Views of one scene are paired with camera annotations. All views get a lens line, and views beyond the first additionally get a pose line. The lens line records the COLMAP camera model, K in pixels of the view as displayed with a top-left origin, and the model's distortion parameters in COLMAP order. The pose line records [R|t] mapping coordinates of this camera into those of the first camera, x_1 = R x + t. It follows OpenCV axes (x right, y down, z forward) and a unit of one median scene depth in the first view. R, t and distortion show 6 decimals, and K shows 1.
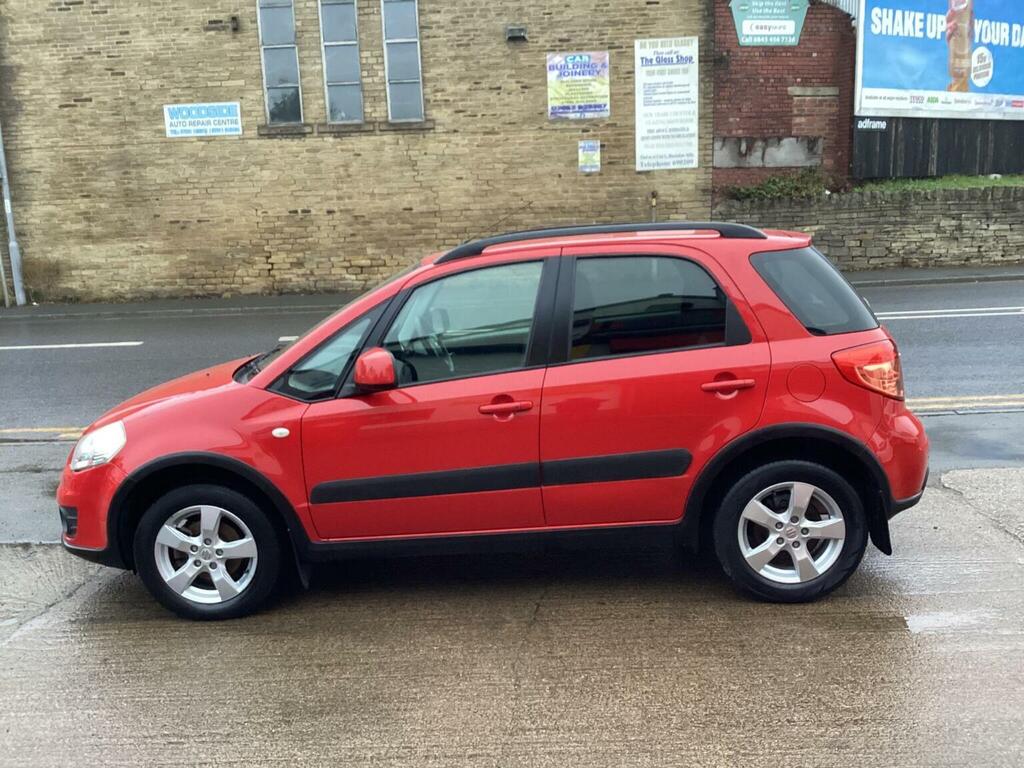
lens RADIAL K [[911.1, 0, 520.5], [0, 911.1, 380.6], [0, 0, 1]] dist [-0.012930, -0.025861]
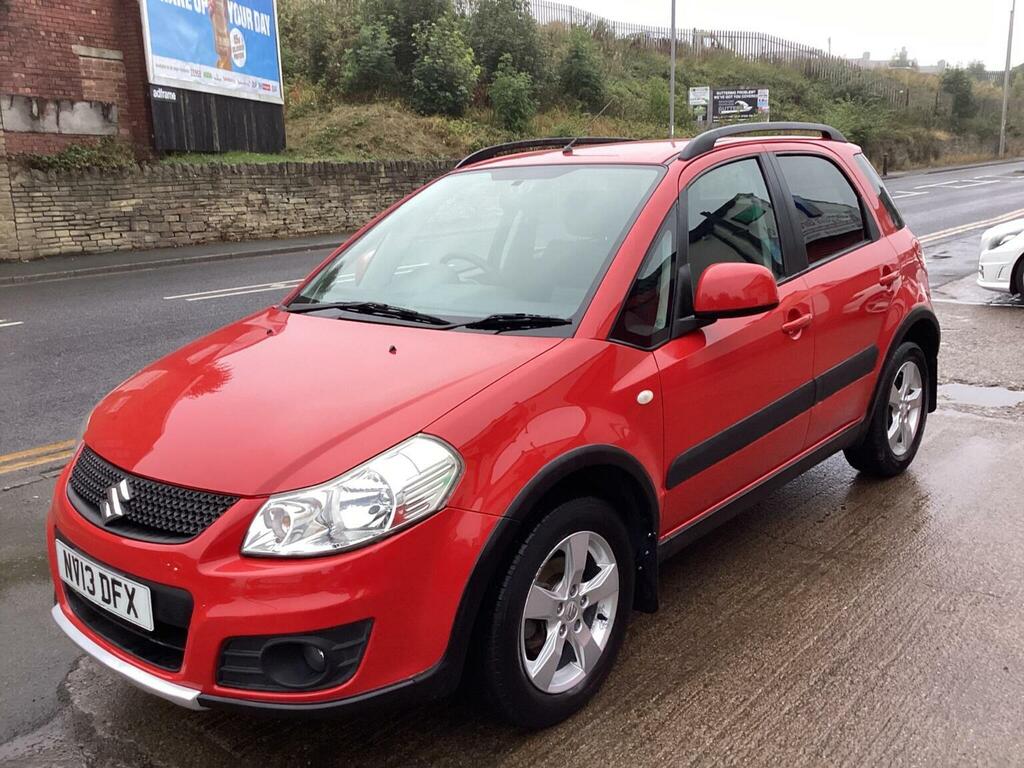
lens RADIAL K [[911.1, 0, 521.0], [0, 911.1, 386.9], [0, 0, 1]] dist [-0.012930, -0.025861]
pose [[0.644368, -0.149931, 0.749874, -0.138689], [0.135858, 0.987437, 0.080687, -0.002831], [-0.752551, 0.049885, 0.656642, 0.103524]]
